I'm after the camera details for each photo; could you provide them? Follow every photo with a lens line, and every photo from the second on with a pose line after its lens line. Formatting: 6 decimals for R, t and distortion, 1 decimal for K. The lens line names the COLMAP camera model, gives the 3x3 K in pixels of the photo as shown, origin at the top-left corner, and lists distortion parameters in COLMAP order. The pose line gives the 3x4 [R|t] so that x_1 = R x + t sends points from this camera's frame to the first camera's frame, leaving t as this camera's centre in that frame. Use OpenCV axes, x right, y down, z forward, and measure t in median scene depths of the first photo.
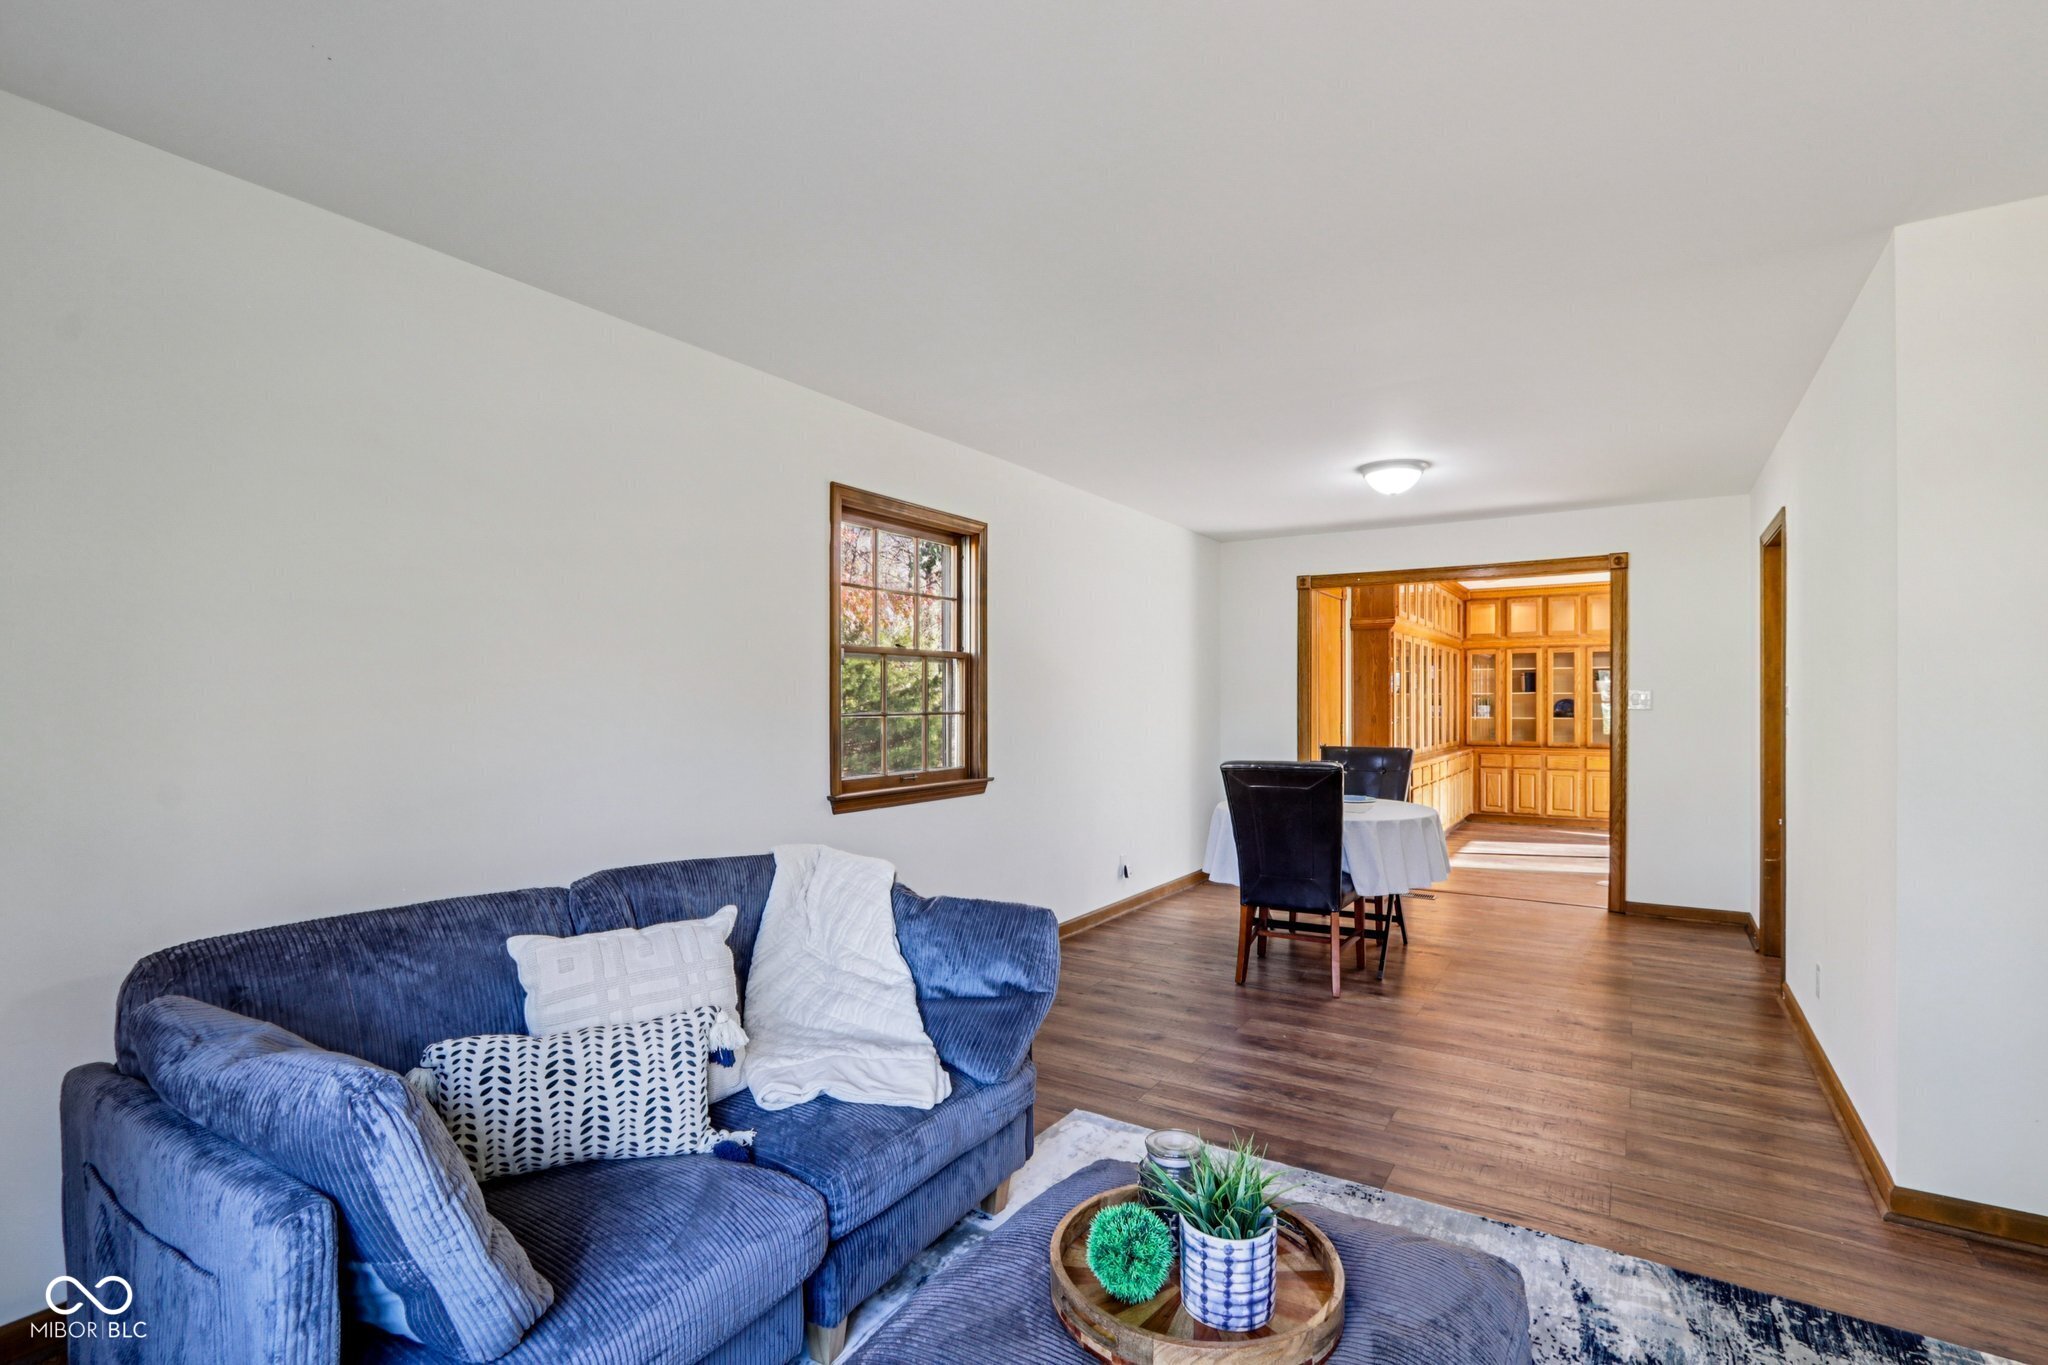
lens RADIAL K [[957.8, 0, 1022.0], [0, 957.8, 697.4], [0, 0, 1]] dist [-0.005054, -0.000332]
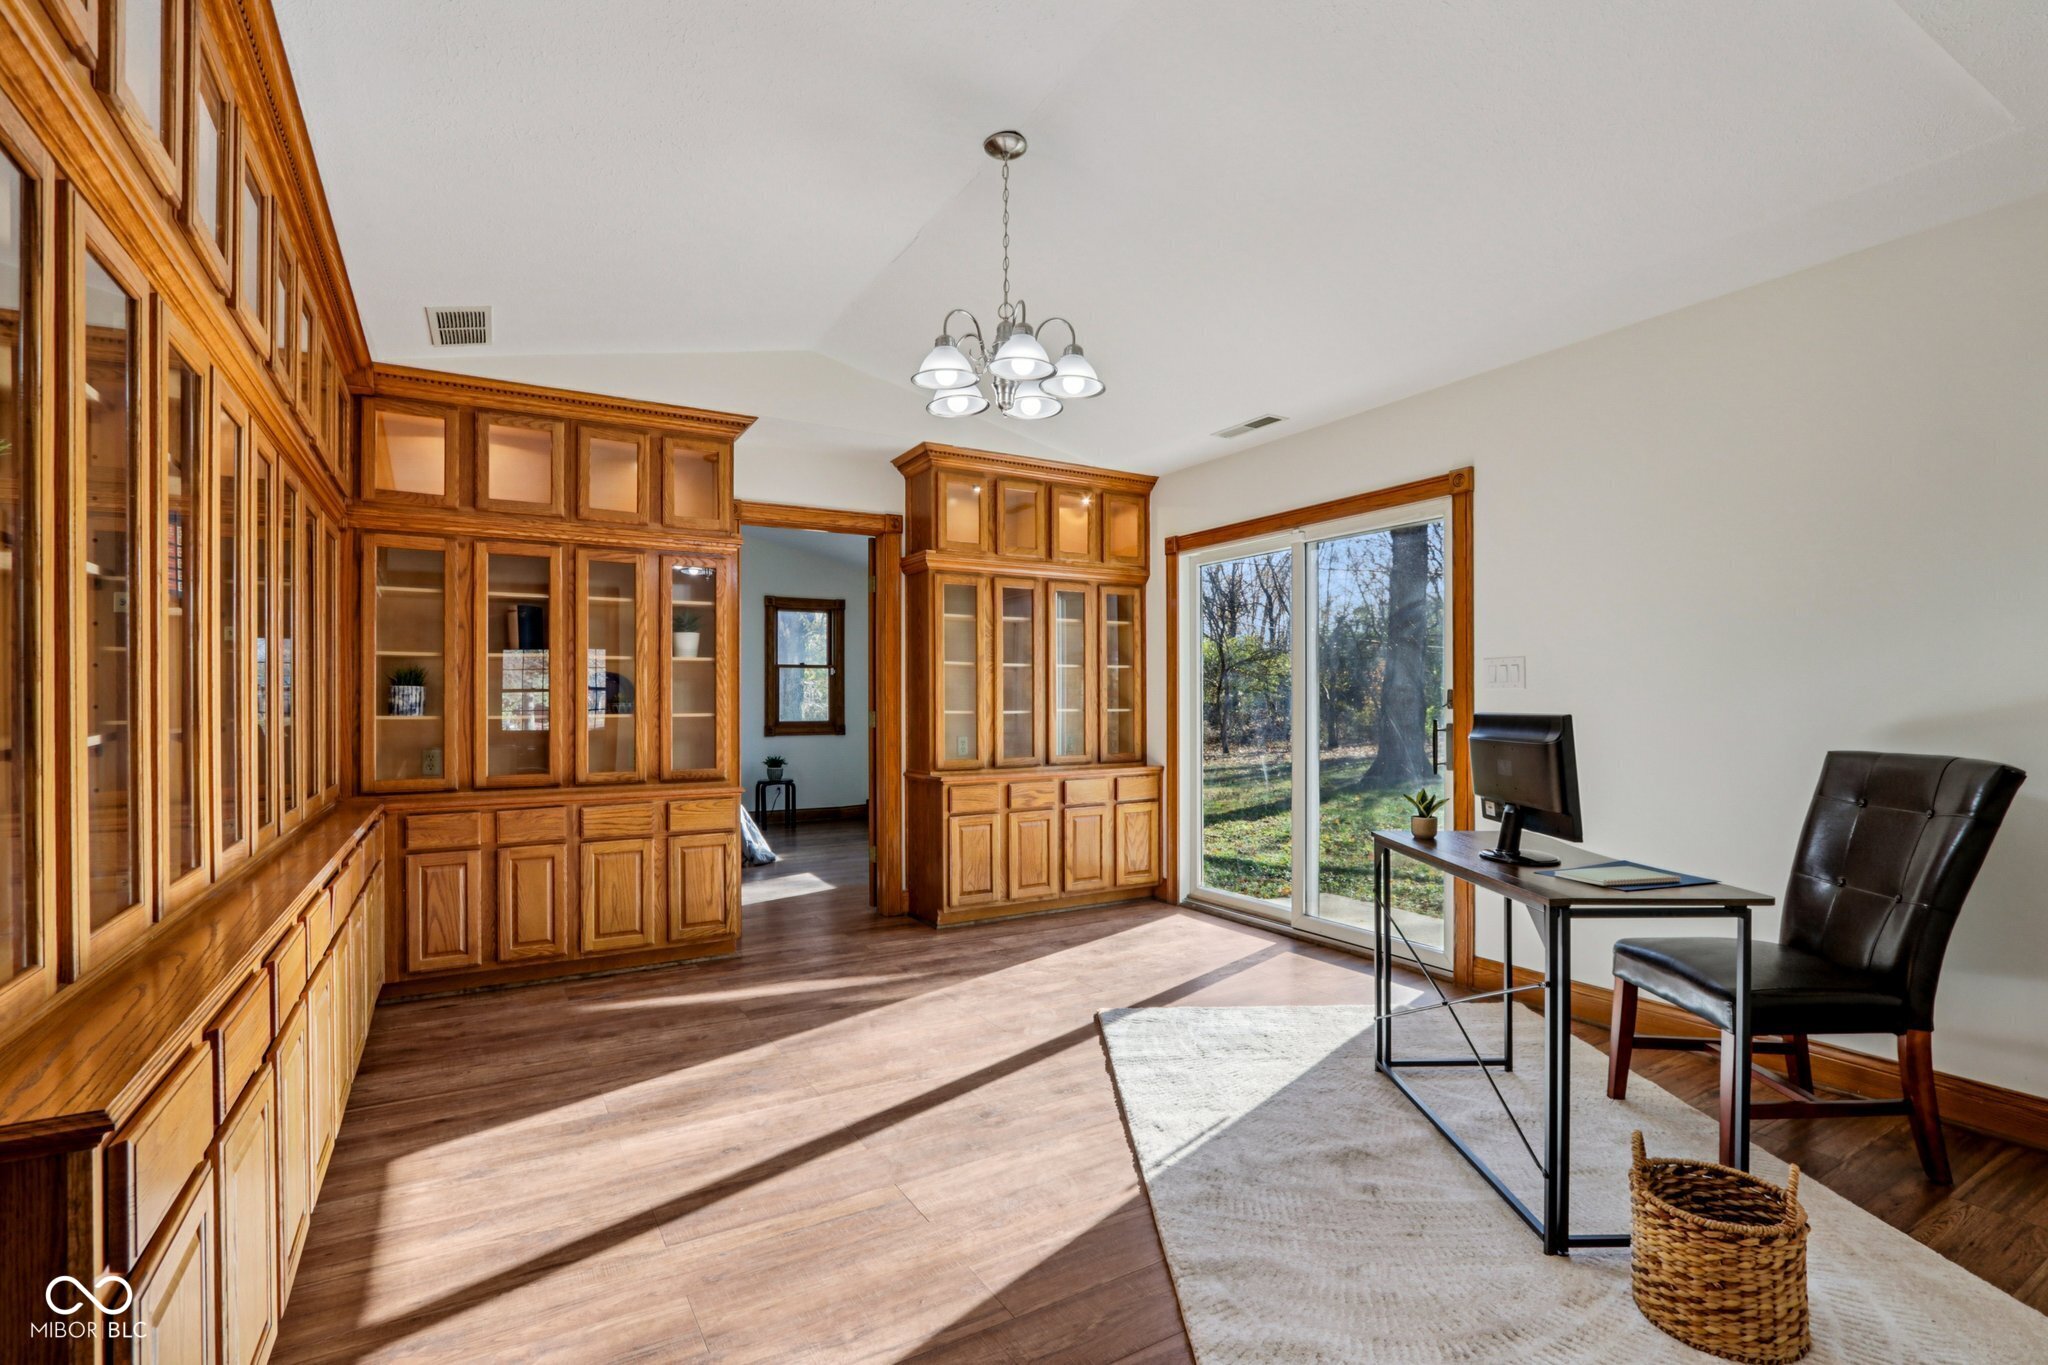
lens RADIAL K [[957.8, 0, 1034.4], [0, 957.8, 700.5], [0, 0, 1]] dist [-0.005054, -0.000332]
pose [[0.444901, -0.004484, 0.895568, 0.267101], [0.001336, 0.999990, 0.004344, 0.013396], [-0.895579, -0.000736, 0.444903, 0.642642]]
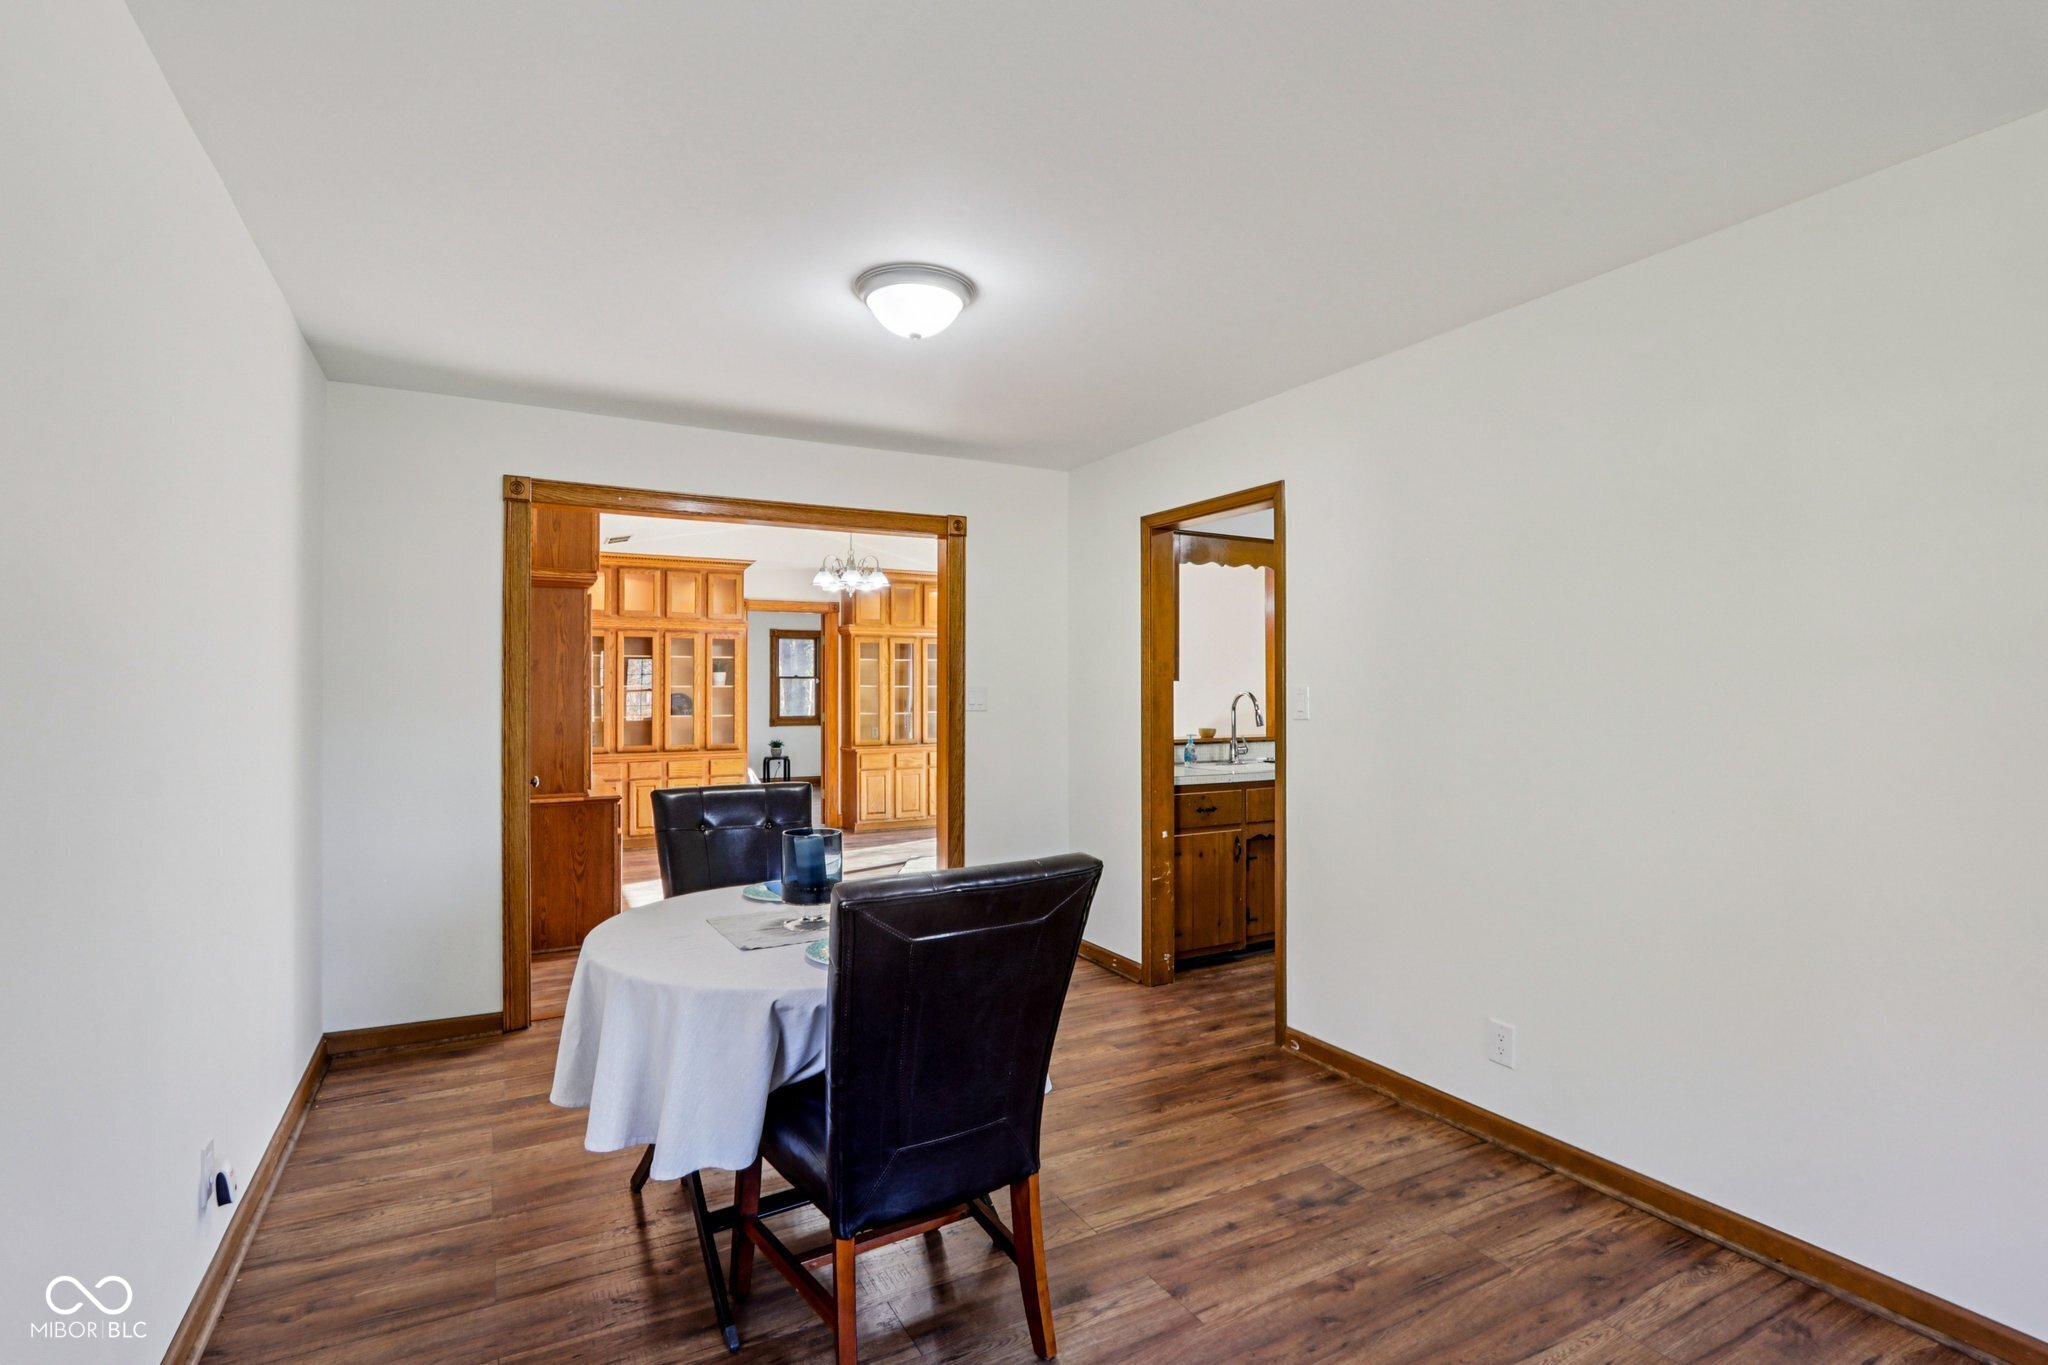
lens RADIAL K [[957.8, 0, 1011.8], [0, 957.8, 696.6], [0, 0, 1]] dist [-0.005054, -0.000332]
pose [[0.484946, -0.008657, 0.874501, -0.033571], [-0.000607, 0.999947, 0.010236, -0.004373], [-0.874544, -0.005495, 0.484915, 0.336243]]
